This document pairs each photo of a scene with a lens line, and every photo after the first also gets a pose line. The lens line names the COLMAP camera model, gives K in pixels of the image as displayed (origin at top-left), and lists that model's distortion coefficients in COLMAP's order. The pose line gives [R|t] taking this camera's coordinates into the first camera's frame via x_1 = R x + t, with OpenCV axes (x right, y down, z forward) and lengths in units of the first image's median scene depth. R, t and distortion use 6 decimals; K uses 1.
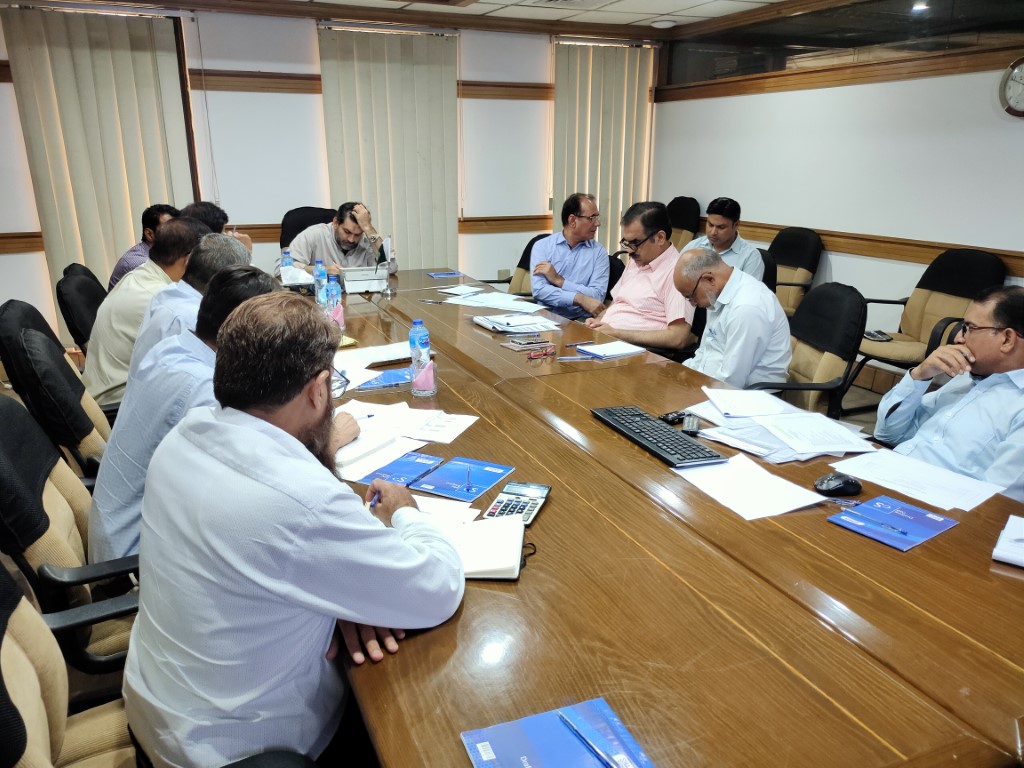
lens RADIAL K [[782.6, 0, 512.0], [0, 782.6, 384.0], [0, 0, 1]] dist [0.033583, -0.021522]
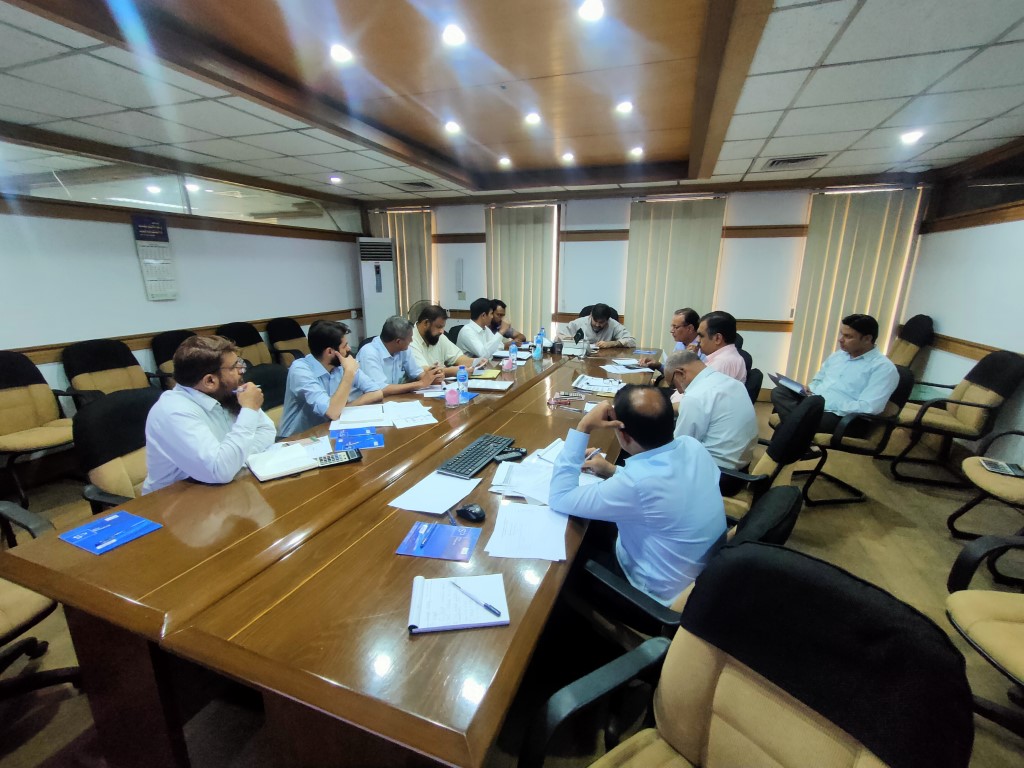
lens RADIAL K [[460.1, 0, 510.7], [0, 460.1, 396.1], [0, 0, 1]] dist [0.000921, 0.000442]
pose [[0.713258, 0.187884, -0.675250, 0.419143], [-0.203879, 0.977359, 0.056589, -0.058866], [0.670594, 0.097307, 0.735415, 0.174688]]
